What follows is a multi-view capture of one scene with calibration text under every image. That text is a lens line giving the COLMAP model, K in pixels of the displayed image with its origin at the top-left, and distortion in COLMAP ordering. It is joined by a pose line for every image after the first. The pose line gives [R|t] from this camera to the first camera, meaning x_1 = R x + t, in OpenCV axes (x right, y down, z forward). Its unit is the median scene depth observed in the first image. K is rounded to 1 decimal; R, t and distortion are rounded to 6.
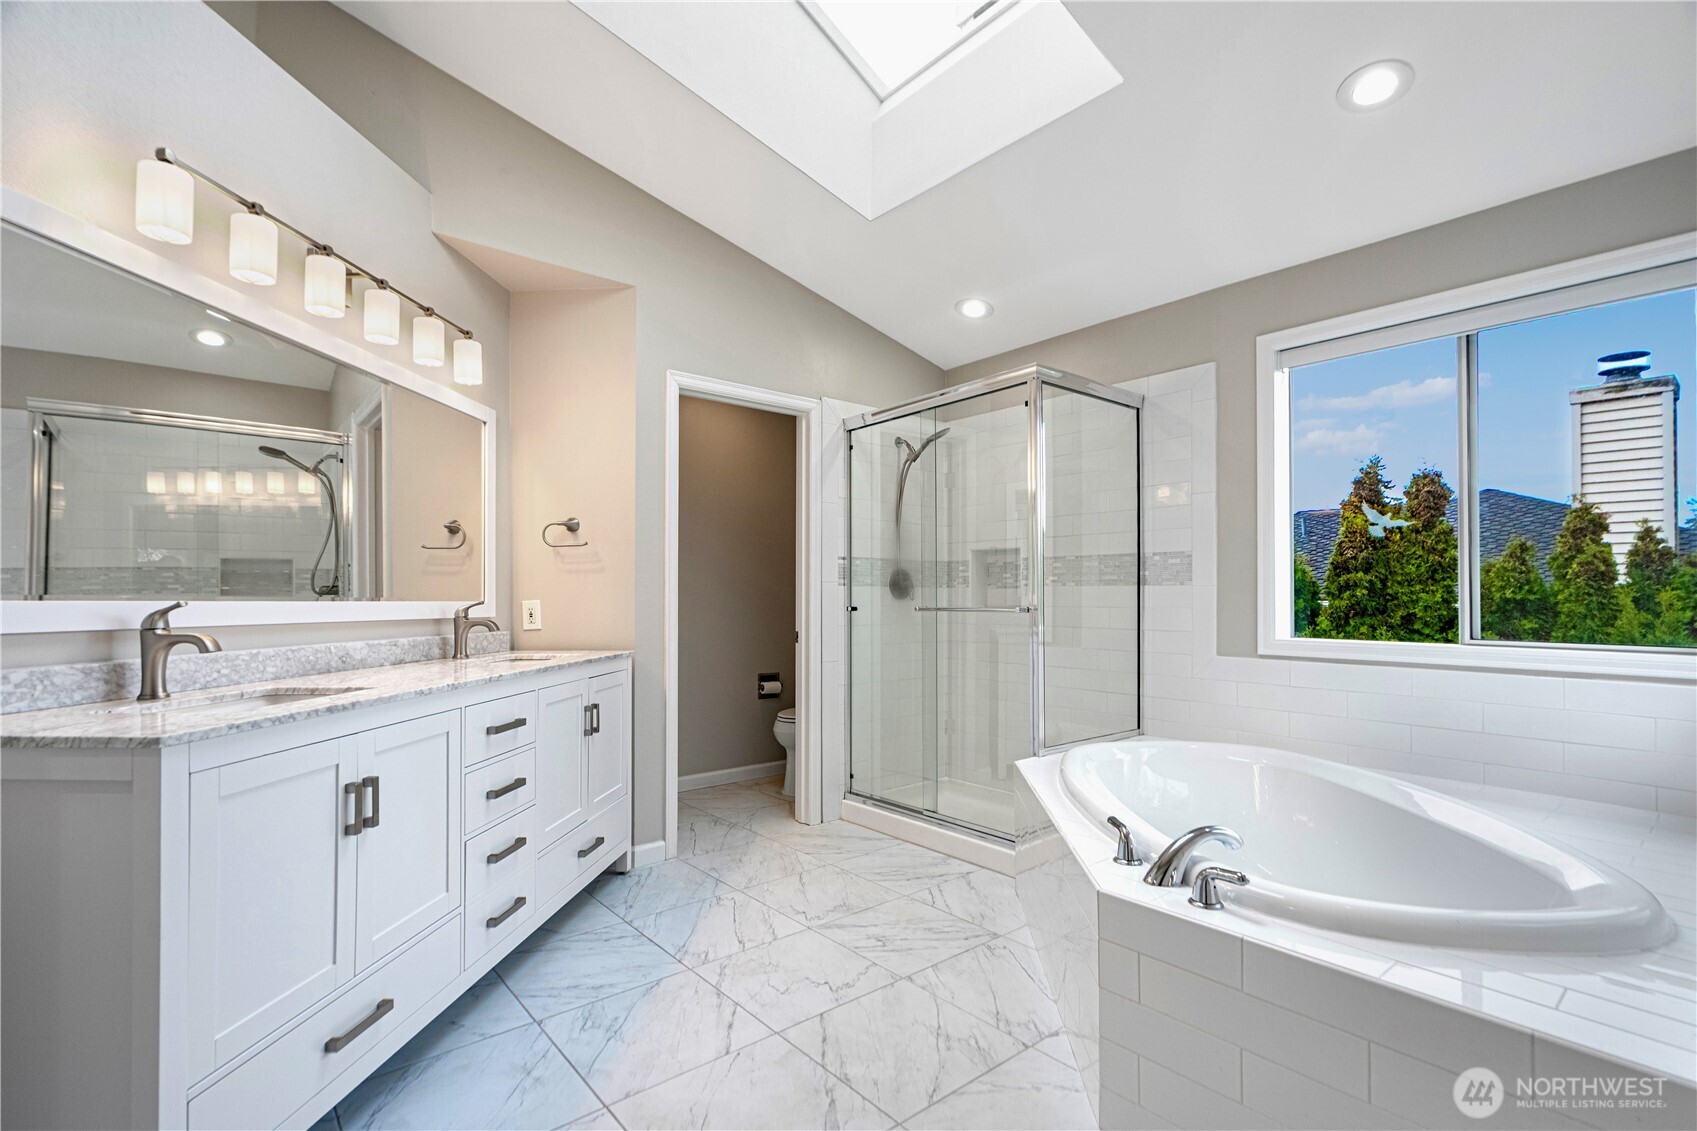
lens RADIAL K [[769.7, 0, 853.5], [0, 769.7, 578.5], [0, 0, 1]] dist [0.001175, 0.000432]
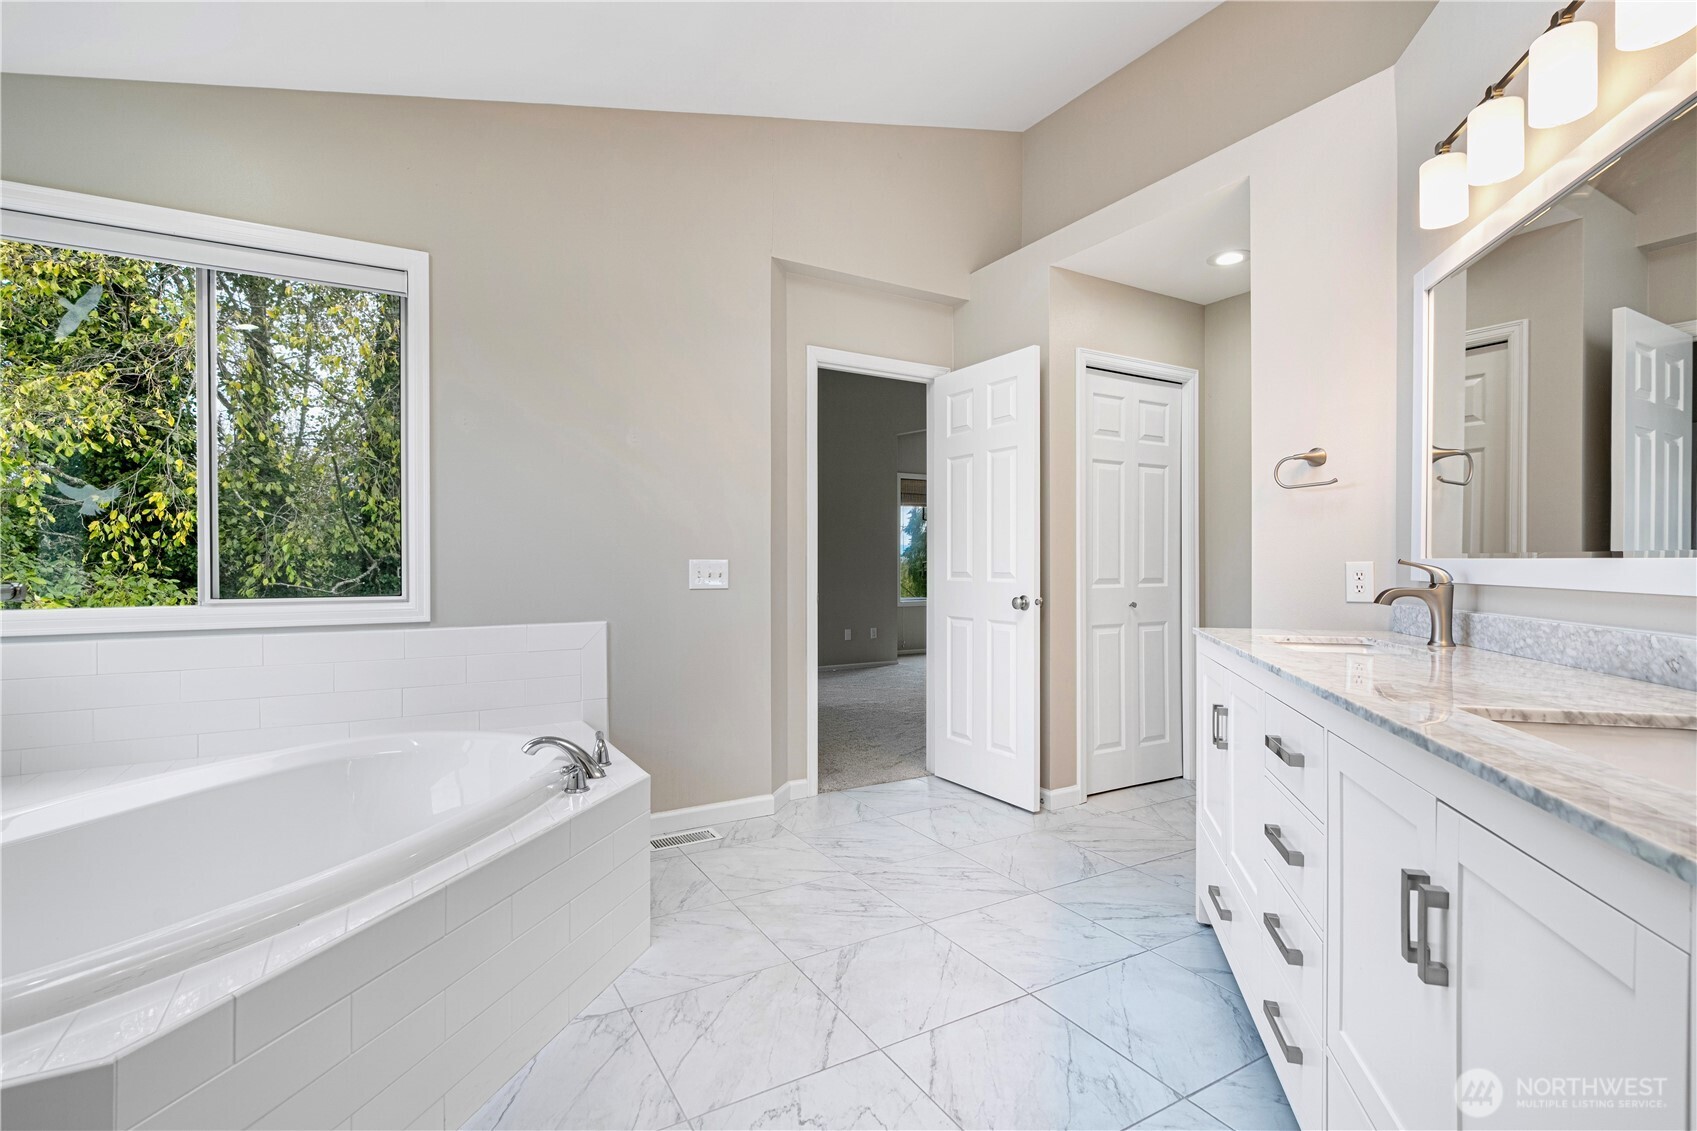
lens RADIAL K [[810.1, 0, 852.2], [0, 810.1, 571.5], [0, 0, 1]] dist [-0.002444, -0.000218]
pose [[-0.985269, -0.000306, 0.171014, -0.212791], [-0.003128, 0.999863, -0.016236, 0.055086], [-0.170986, -0.016532, -0.985135, 1.805073]]
